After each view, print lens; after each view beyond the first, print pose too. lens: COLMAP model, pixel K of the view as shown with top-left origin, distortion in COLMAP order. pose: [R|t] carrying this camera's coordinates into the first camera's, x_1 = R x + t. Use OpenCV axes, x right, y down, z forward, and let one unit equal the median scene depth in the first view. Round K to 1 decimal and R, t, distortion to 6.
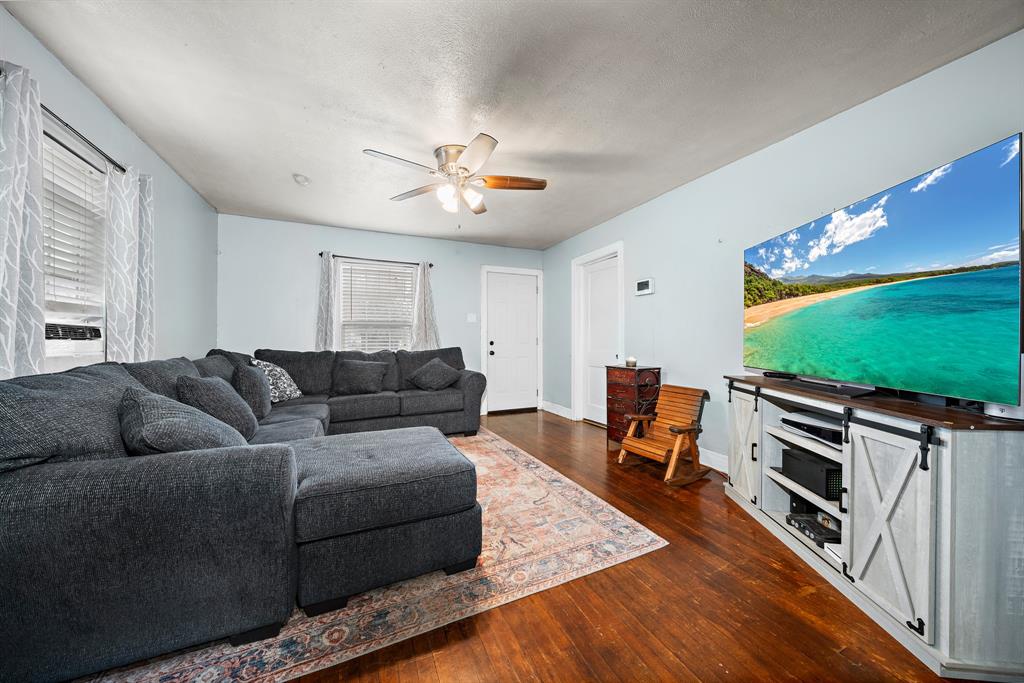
lens RADIAL K [[355.2, 0, 512.6], [0, 355.2, 339.5], [0, 0, 1]] dist [0.001160, 0.000021]
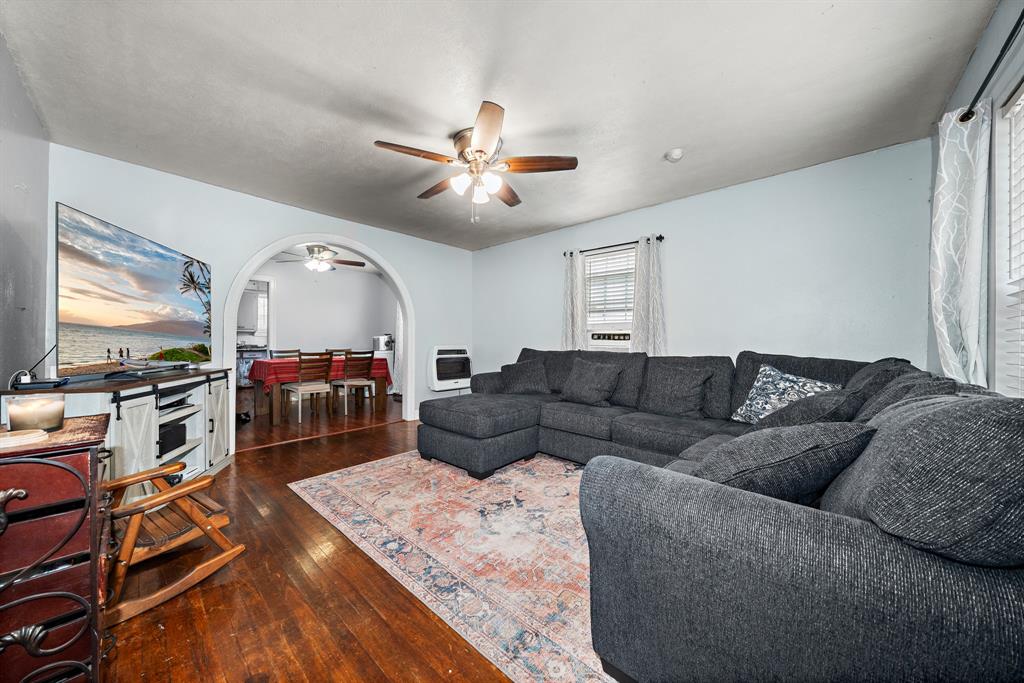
lens RADIAL K [[355.2, 0, 515.8], [0, 355.2, 339.4], [0, 0, 1]] dist [0.001160, 0.000021]
pose [[-0.917427, -0.003048, -0.397892, 0.129265], [-0.005548, 0.999971, 0.005132, -0.008393], [0.397865, 0.006916, -0.917418, 1.992975]]
